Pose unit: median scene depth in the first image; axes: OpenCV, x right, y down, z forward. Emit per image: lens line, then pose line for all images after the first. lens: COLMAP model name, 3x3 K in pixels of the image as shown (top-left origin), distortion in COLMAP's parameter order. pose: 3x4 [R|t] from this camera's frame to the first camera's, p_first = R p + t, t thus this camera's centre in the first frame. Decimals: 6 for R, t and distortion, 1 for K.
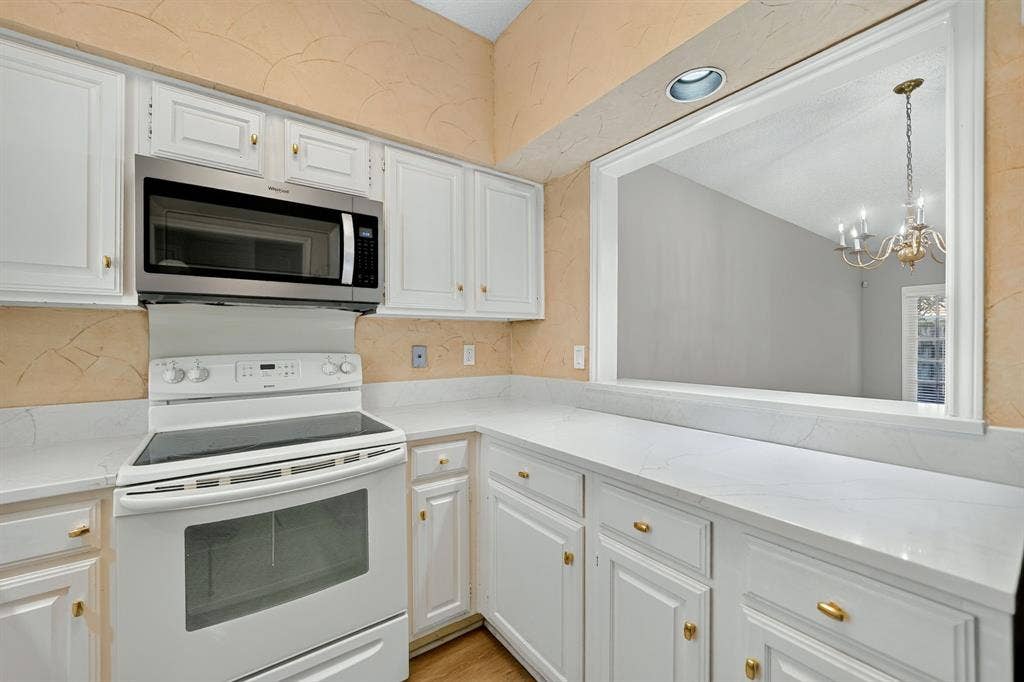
lens RADIAL K [[401.1, 0, 508.9], [0, 401.1, 339.7], [0, 0, 1]] dist [-0.009053, 0.000505]
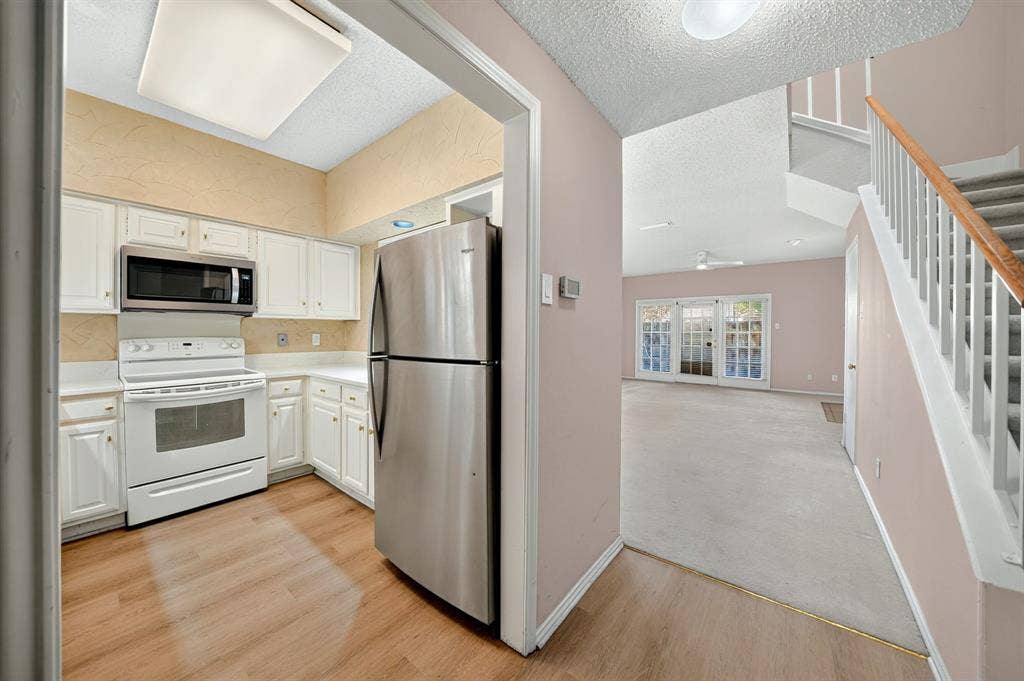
lens RADIAL K [[355.5, 0, 511.8], [0, 355.5, 334.2], [0, 0, 1]] dist [-0.021499, 0.000088]
pose [[0.965259, 0.005878, 0.261230, 0.513815], [-0.008916, 0.999906, 0.010448, -0.013805], [-0.261144, -0.012414, 0.965220, -1.140495]]
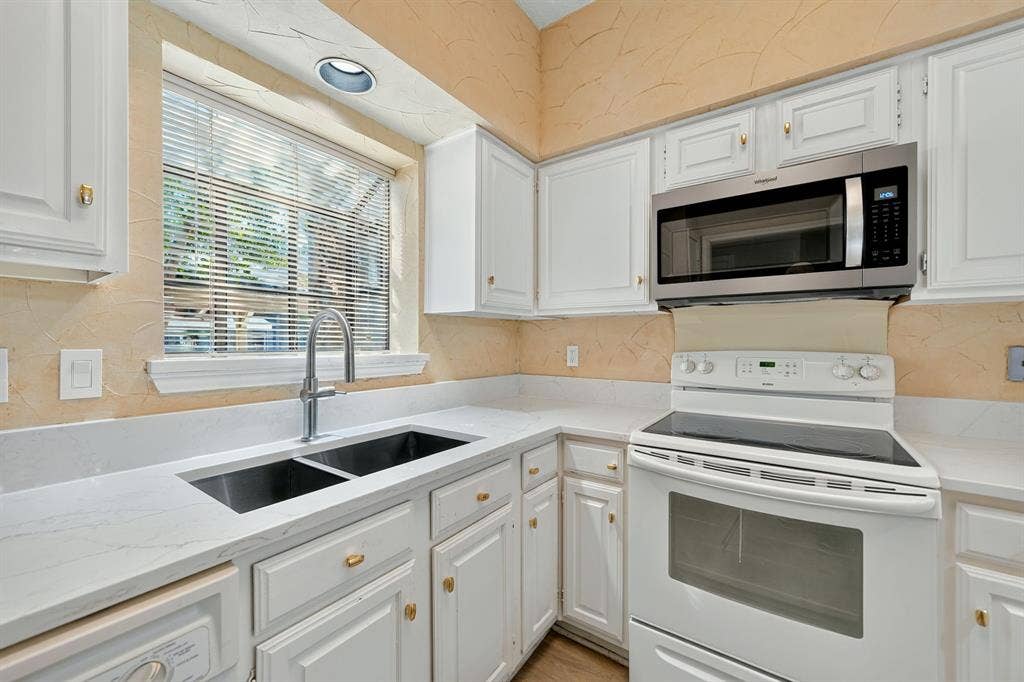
lens RADIAL K [[404.4, 0, 507.4], [0, 404.4, 338.4], [0, 0, 1]] dist [-0.005896, 0.001022]
pose [[0.315020, 0.003944, -0.949077, 0.146134], [0.002292, 0.999985, 0.004916, -0.001932], [0.949082, -0.003724, 0.315006, 0.101931]]
